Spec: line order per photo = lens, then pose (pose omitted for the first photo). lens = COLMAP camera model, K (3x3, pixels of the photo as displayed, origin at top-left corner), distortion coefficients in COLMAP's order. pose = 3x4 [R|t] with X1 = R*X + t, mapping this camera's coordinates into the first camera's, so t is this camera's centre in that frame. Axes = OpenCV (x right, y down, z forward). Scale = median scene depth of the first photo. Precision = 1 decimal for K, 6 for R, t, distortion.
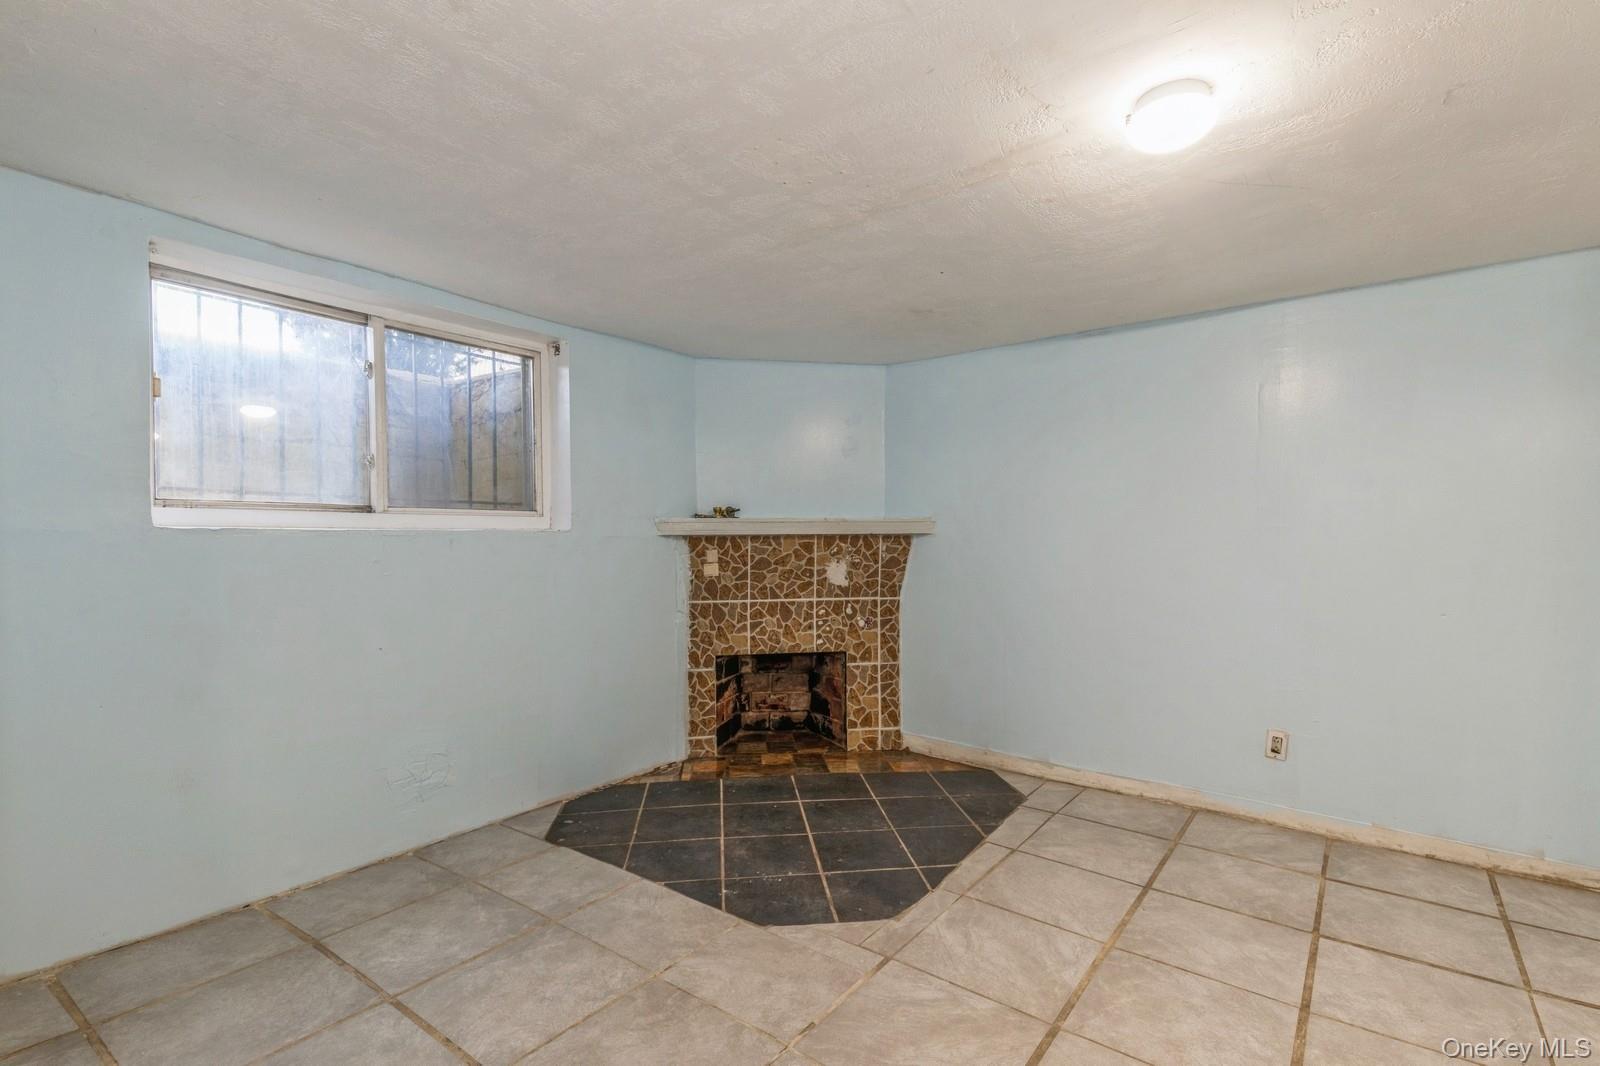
lens RADIAL K [[737.5, 0, 804.4], [0, 737.5, 538.4], [0, 0, 1]] dist [0.034133, -0.000693]
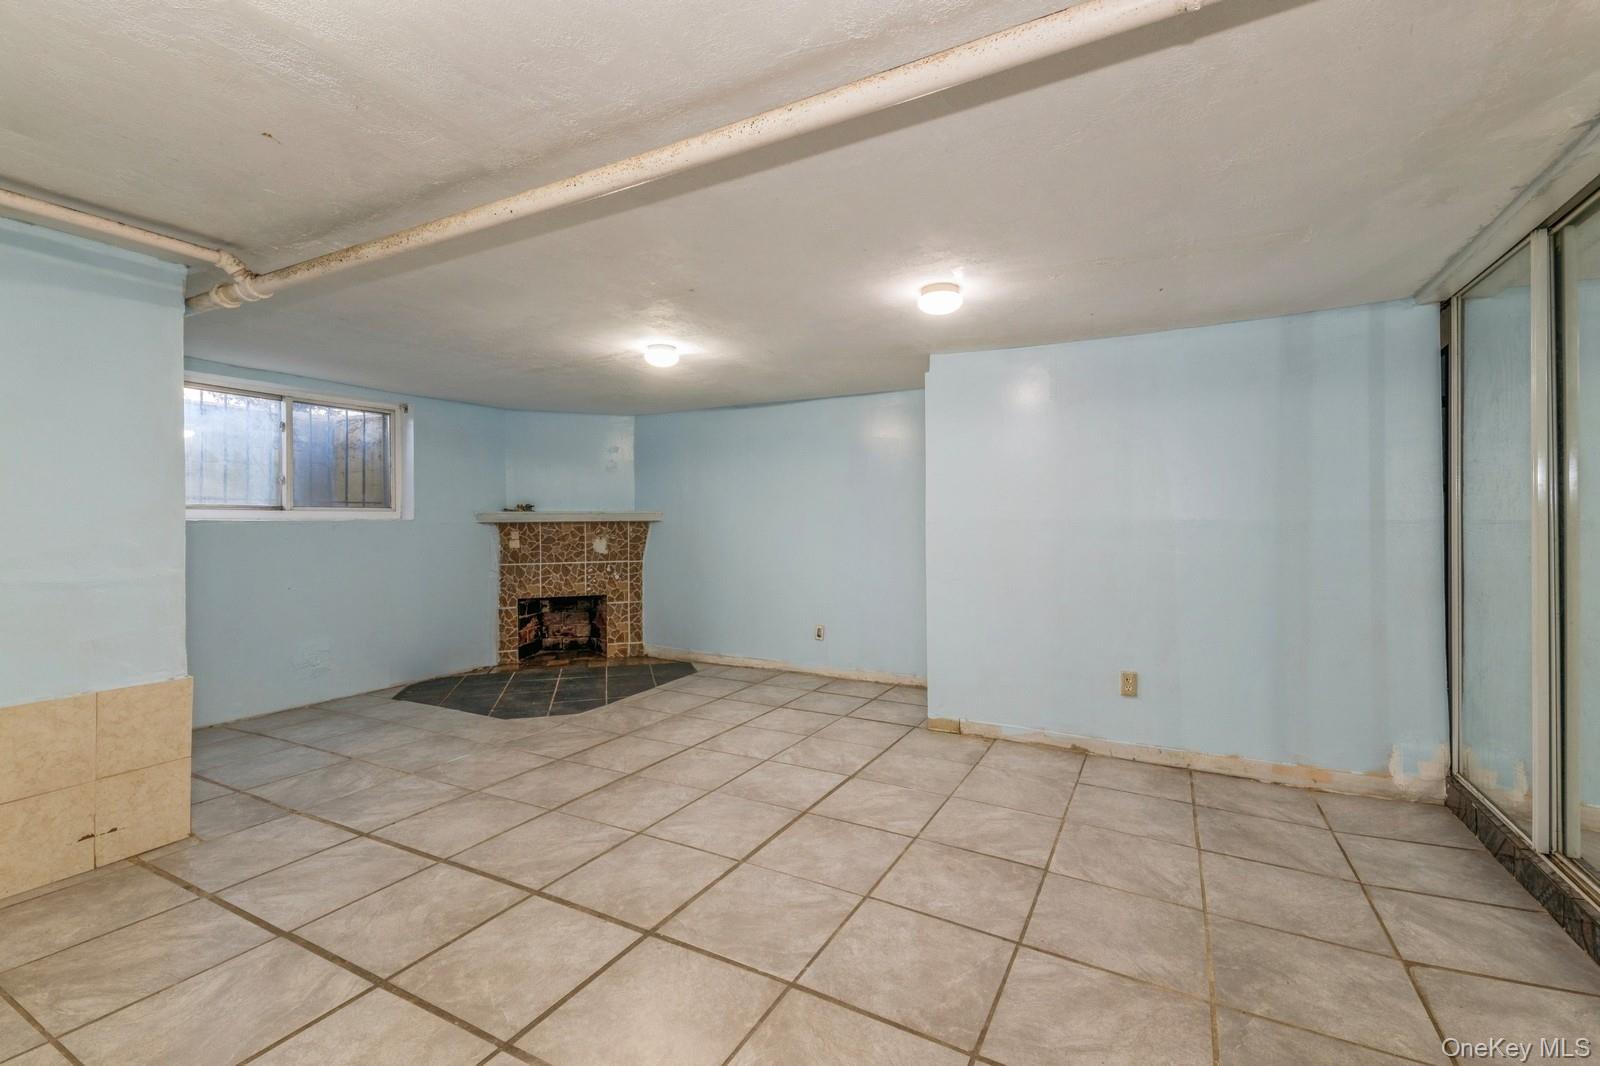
lens RADIAL K [[680.5, 0, 801.7], [0, 680.5, 510.3], [0, 0, 1]] dist [0.029159, -0.003233]
pose [[0.987285, 0.000377, 0.158959, 0.247167], [0.002469, 0.999840, -0.017701, -0.002377], [-0.158941, 0.017868, 0.987126, -0.542997]]
